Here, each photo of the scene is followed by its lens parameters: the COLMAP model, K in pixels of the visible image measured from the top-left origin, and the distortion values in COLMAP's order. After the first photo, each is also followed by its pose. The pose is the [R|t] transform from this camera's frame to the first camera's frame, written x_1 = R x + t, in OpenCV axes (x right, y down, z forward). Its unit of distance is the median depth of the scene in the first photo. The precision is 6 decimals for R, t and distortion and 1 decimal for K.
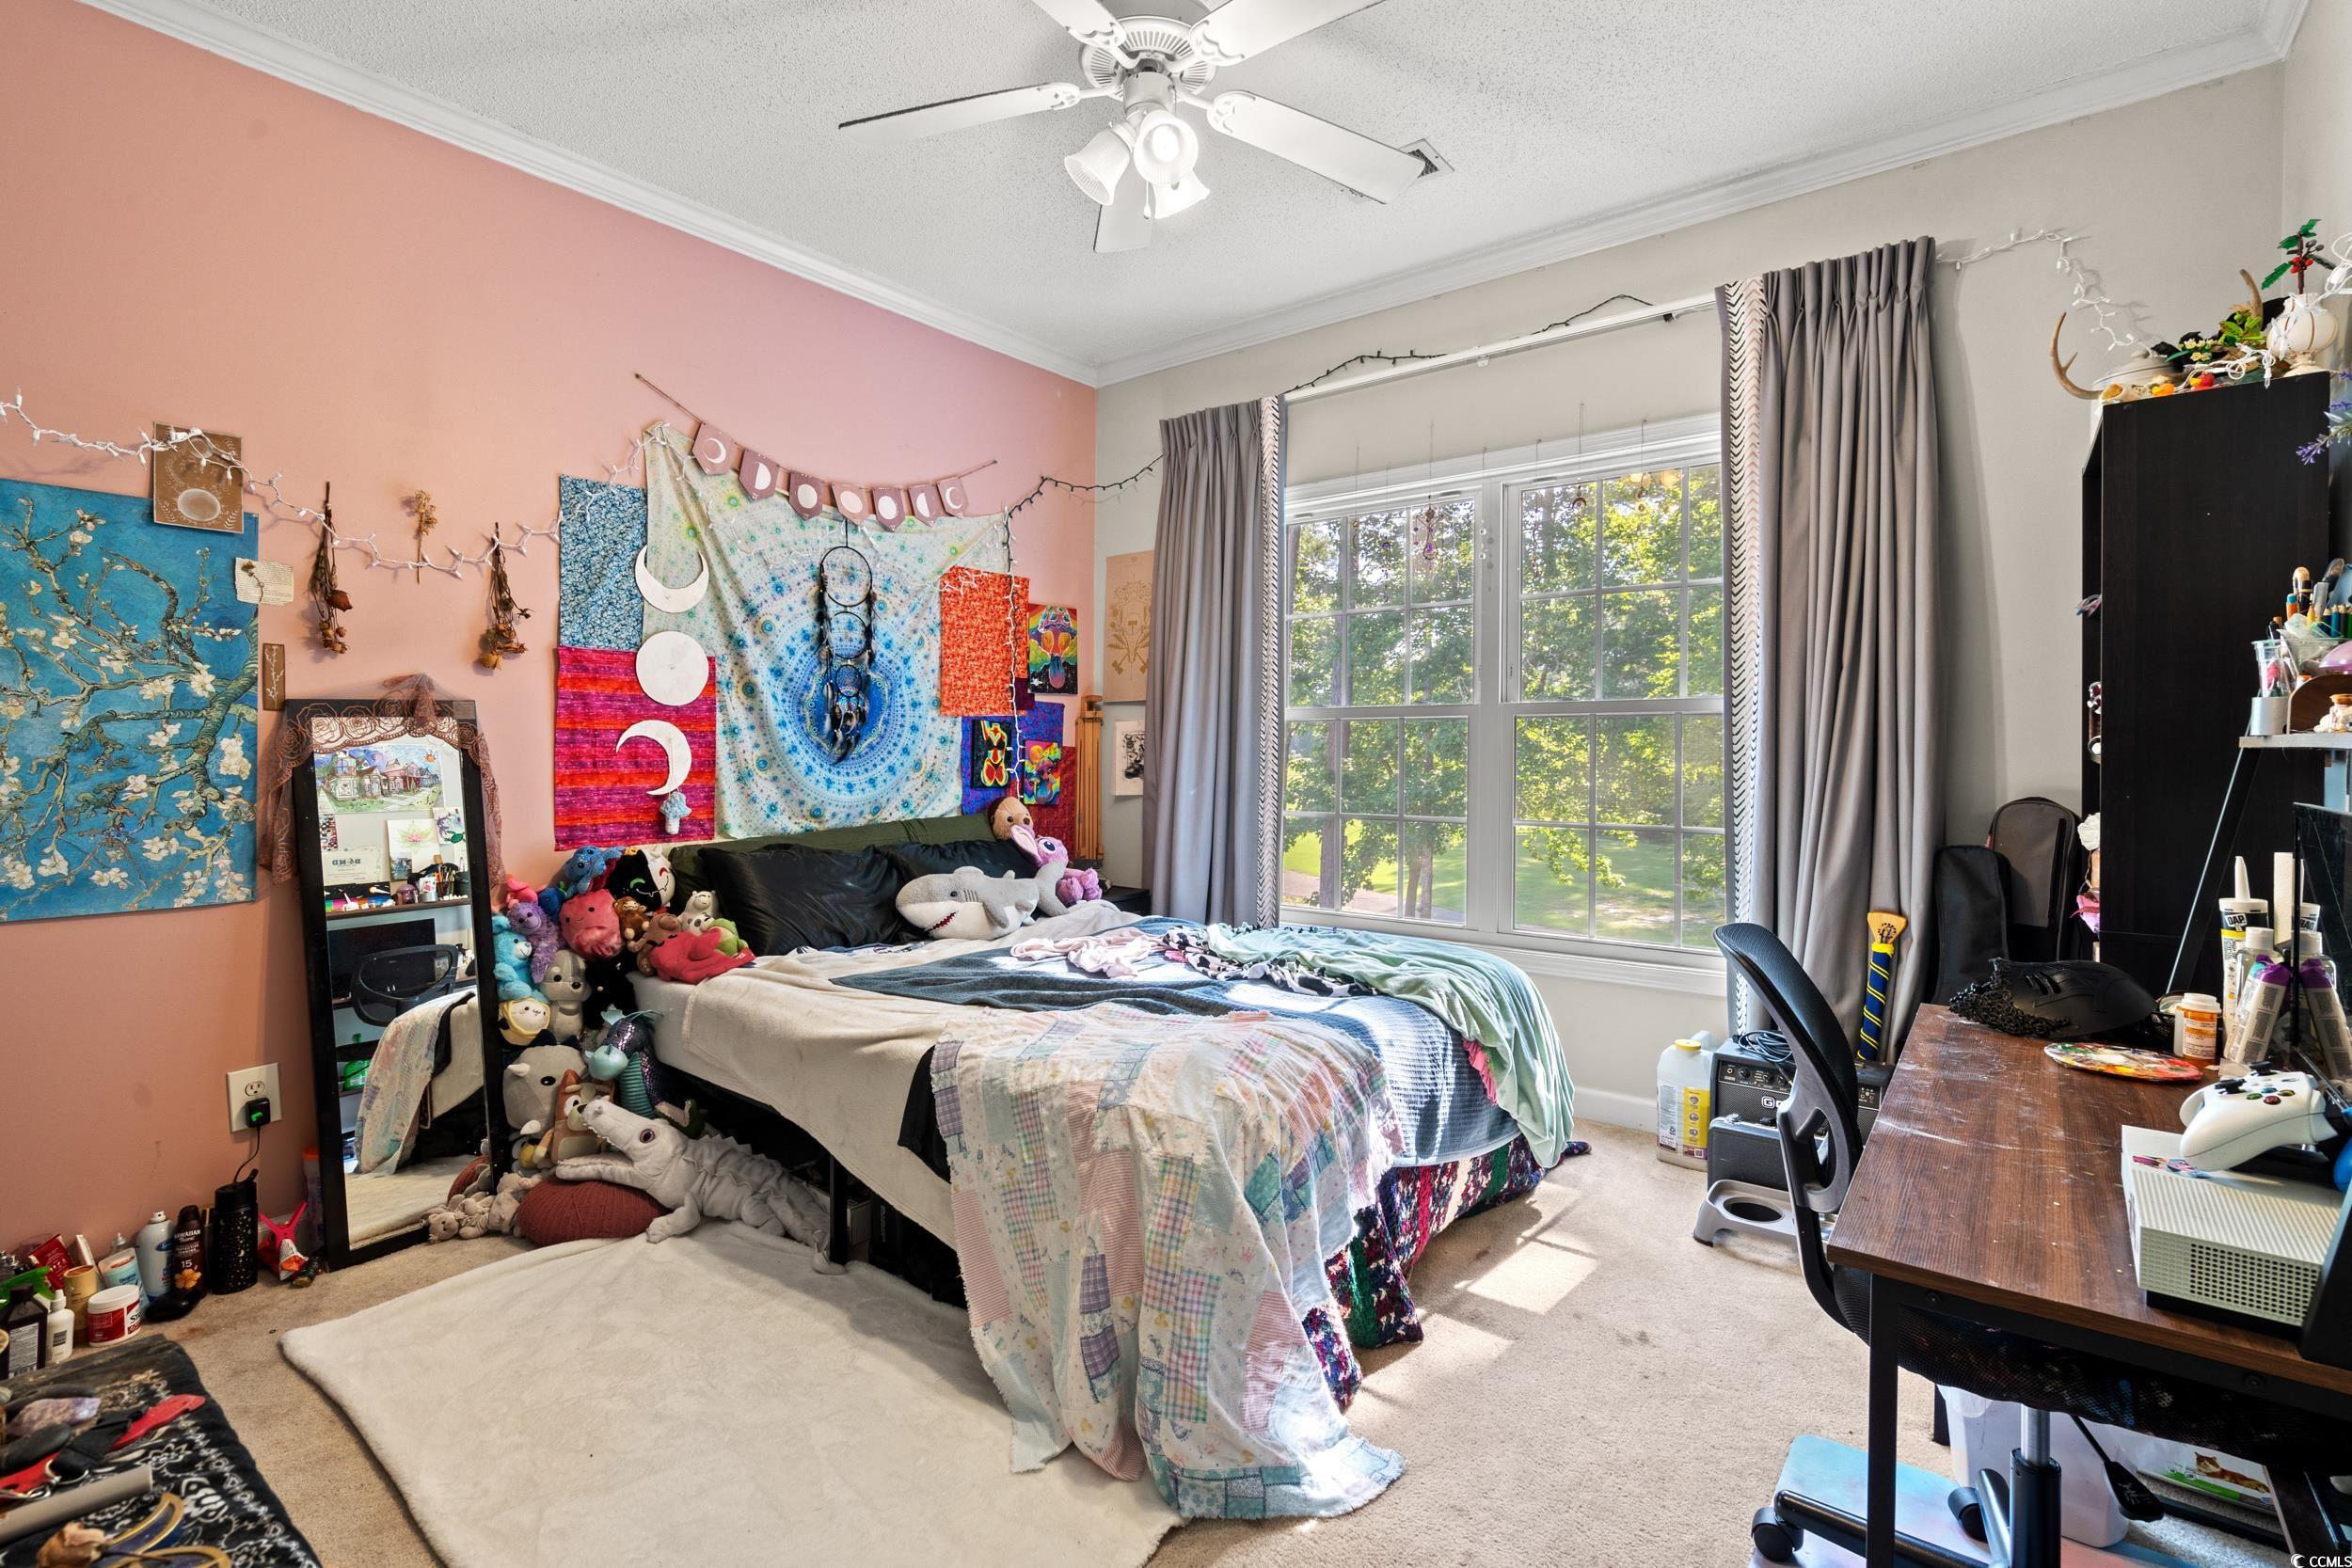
lens RADIAL K [[1082.2, 0, 1177.8], [0, 1082.2, 767.4], [0, 0, 1]] dist [-0.005718, 0.004167]
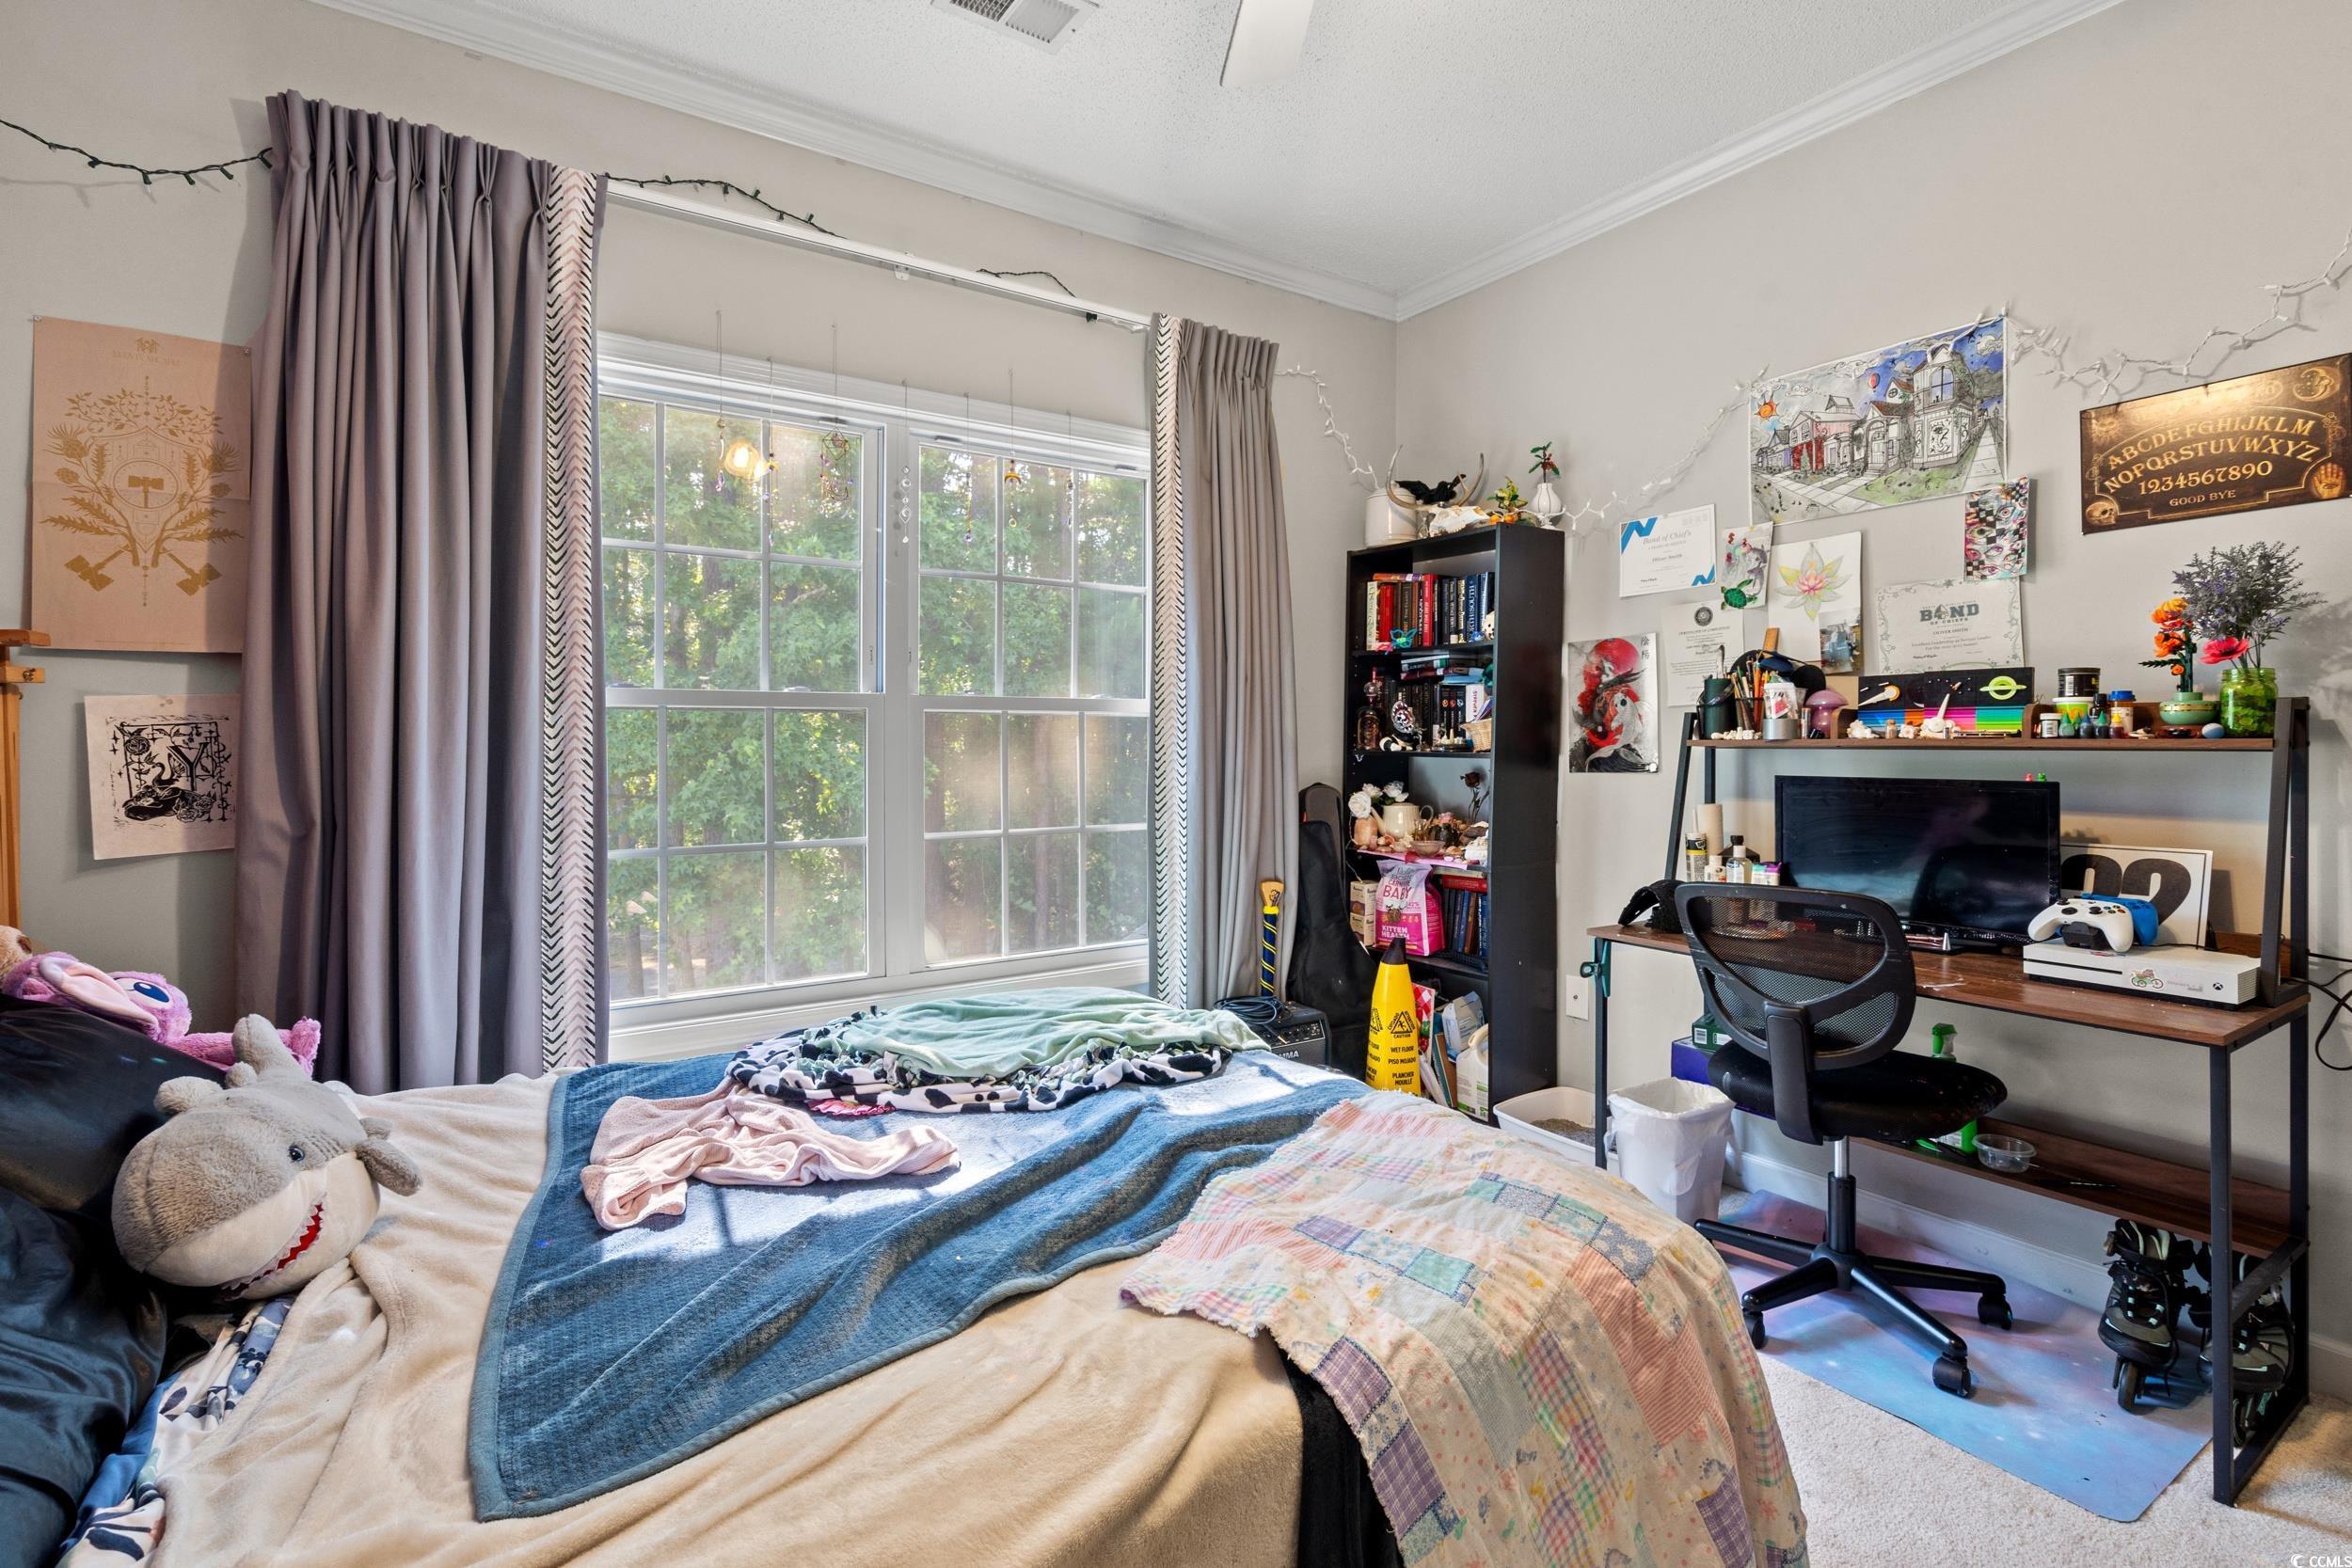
lens RADIAL K [[1082.2, 0, 1204.4], [0, 1082.2, 747.0], [0, 0, 1]] dist [-0.005718, 0.004167]
pose [[0.314487, -0.010993, 0.949198, -0.388091], [0.013652, 0.999882, 0.007057, -0.020175], [-0.949164, 0.010739, 0.314600, 0.489180]]
